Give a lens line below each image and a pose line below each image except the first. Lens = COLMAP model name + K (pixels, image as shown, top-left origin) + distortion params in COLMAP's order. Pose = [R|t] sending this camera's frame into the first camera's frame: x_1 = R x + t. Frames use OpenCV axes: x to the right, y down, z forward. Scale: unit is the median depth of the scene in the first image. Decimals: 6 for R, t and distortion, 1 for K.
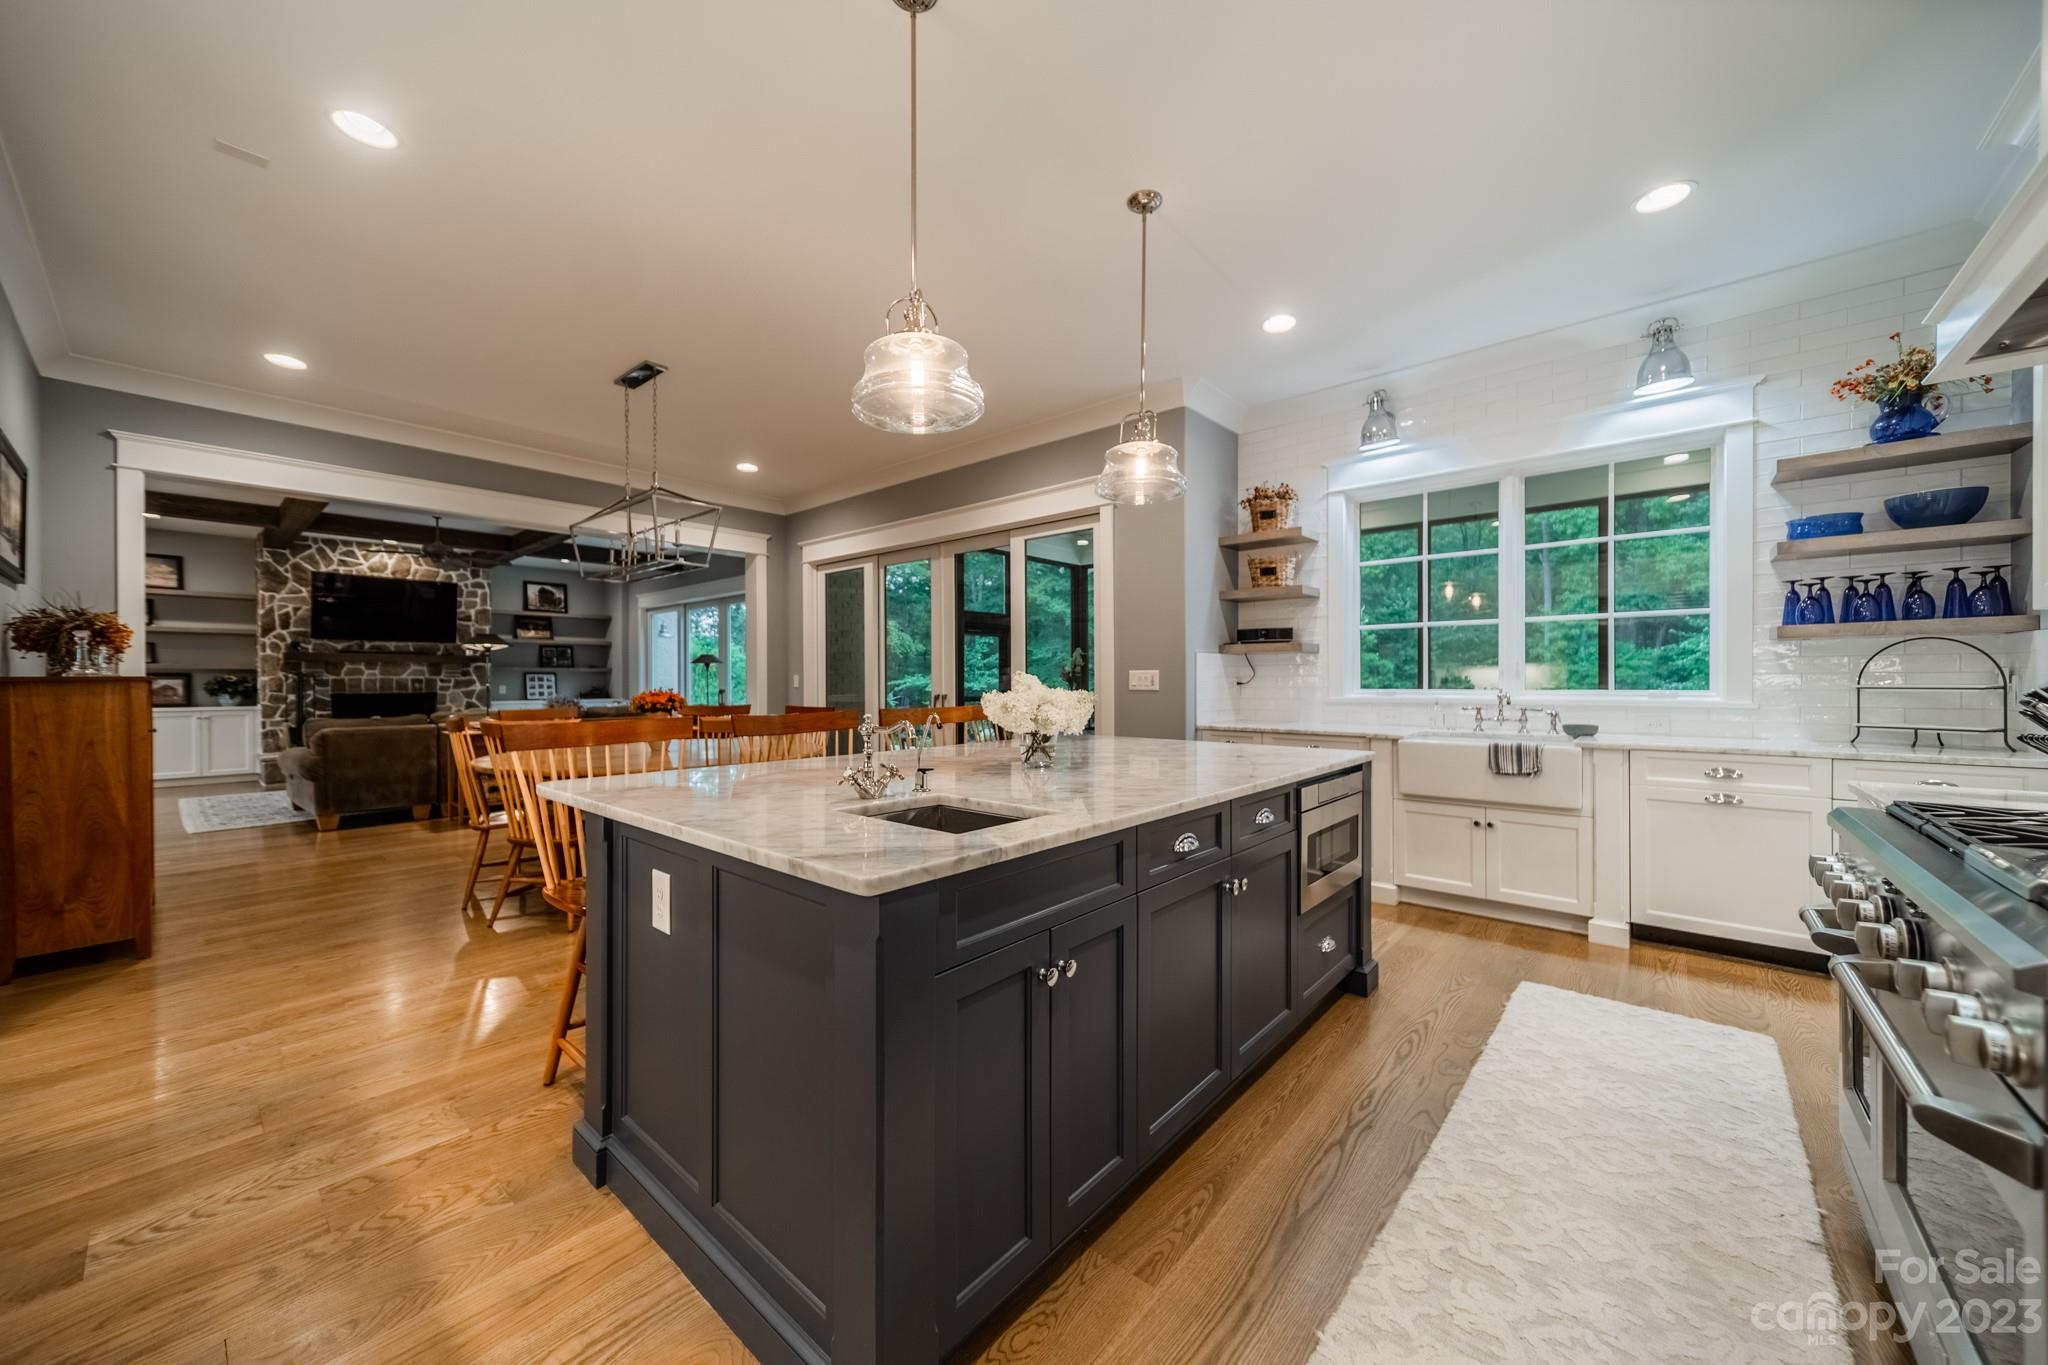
lens RADIAL K [[740.9, 0, 984.9], [0, 740.9, 687.8], [0, 0, 1]] dist [0.011163, -0.001328]
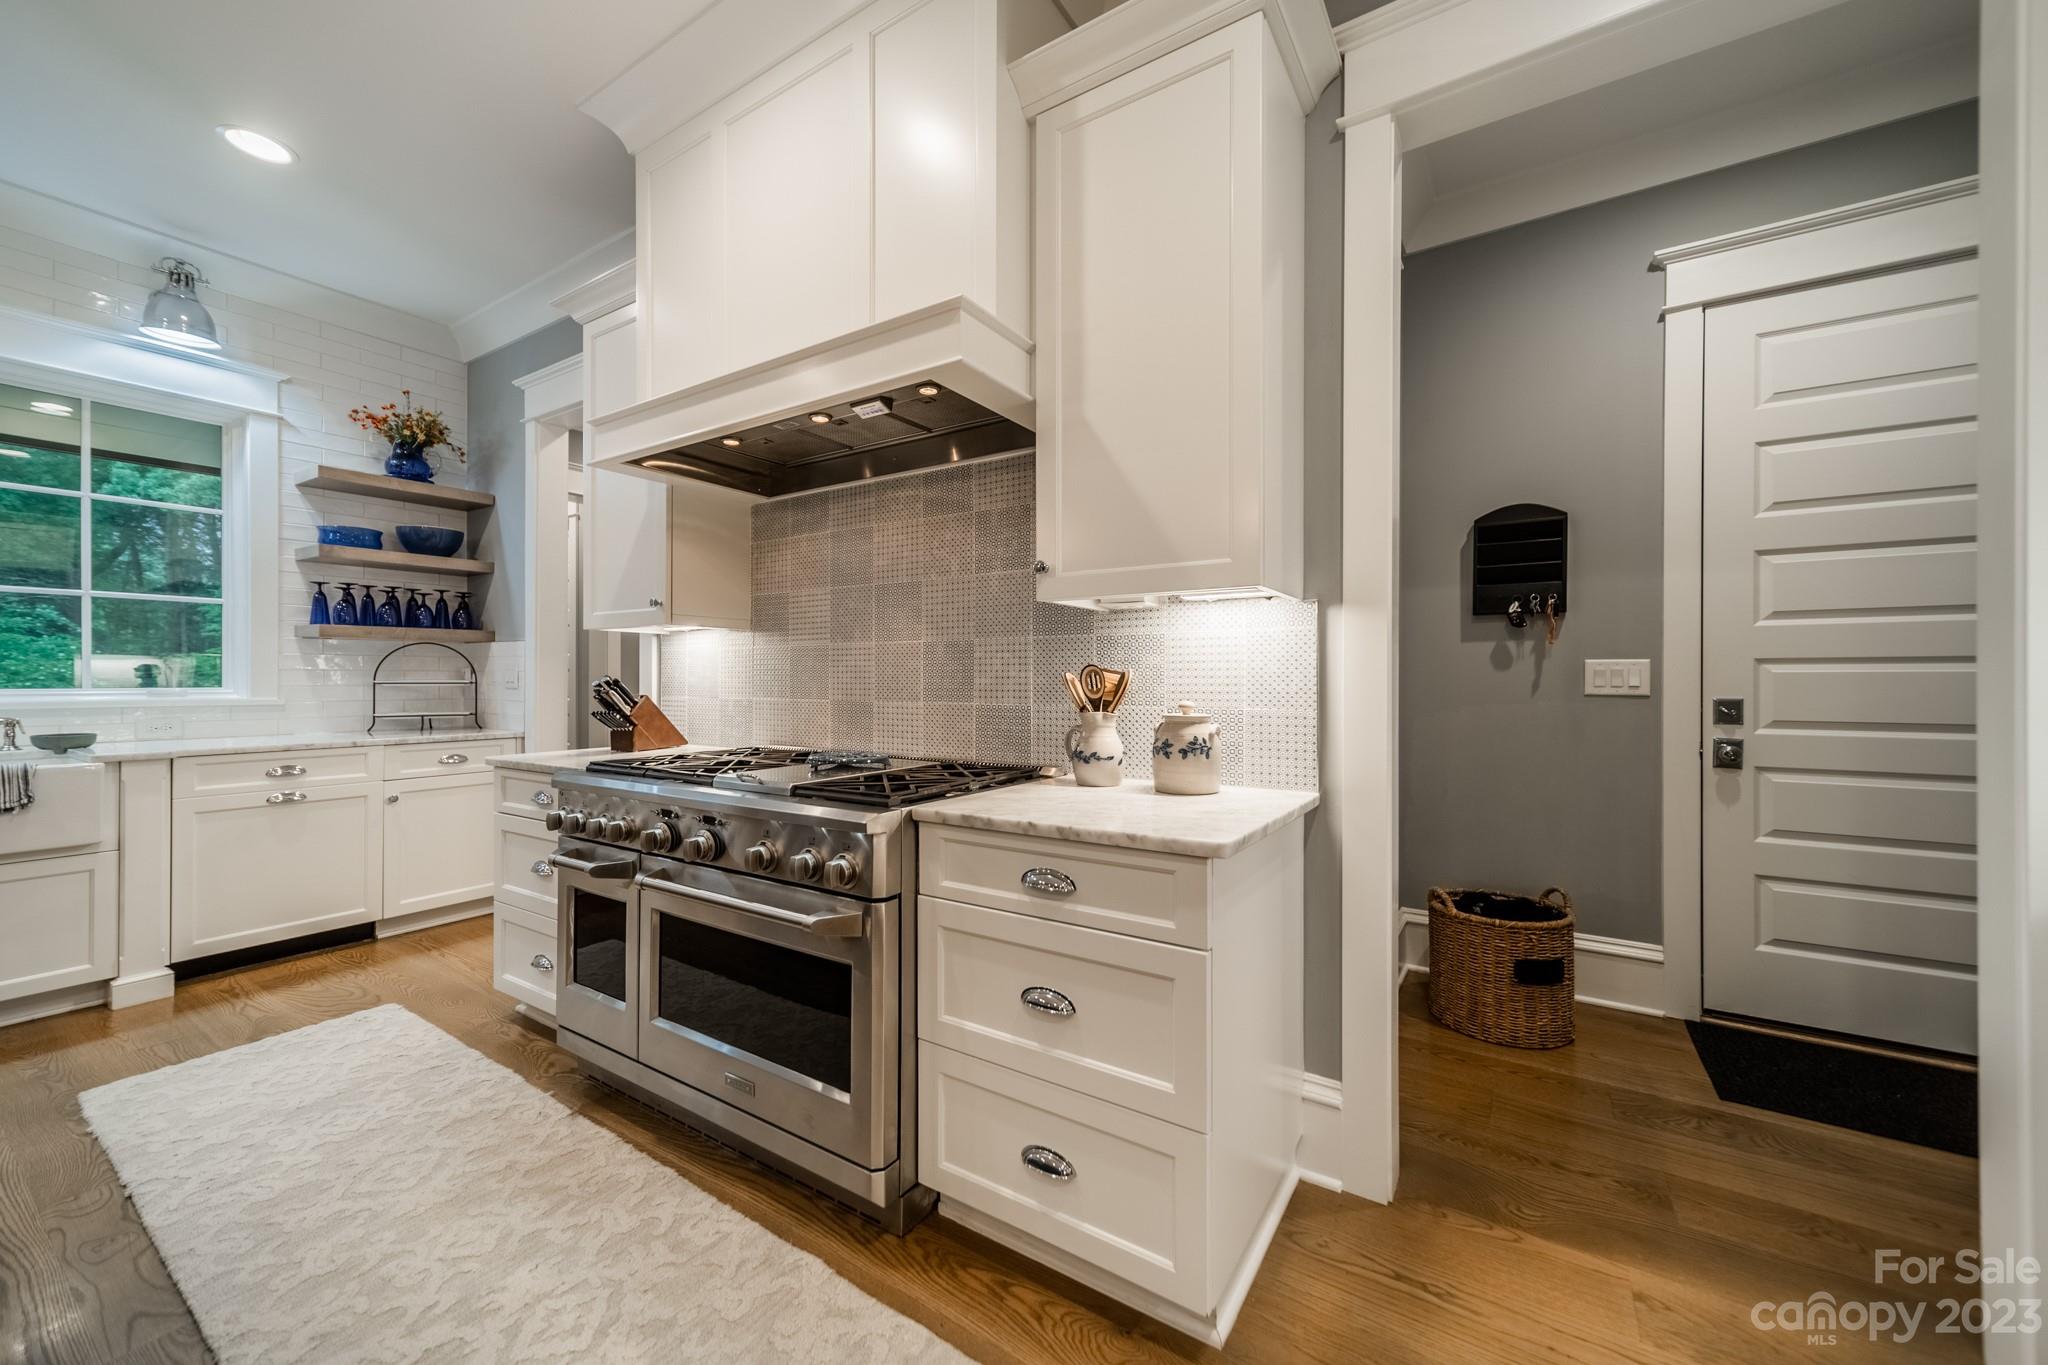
lens RADIAL K [[740.9, 0, 1019.9], [0, 740.9, 680.9], [0, 0, 1]] dist [0.011163, -0.001328]
pose [[-0.159756, 0.001762, 0.987155, -0.110039], [0.007791, 0.999970, -0.000524, 0.004167], [-0.987126, 0.007607, -0.159765, 0.179303]]
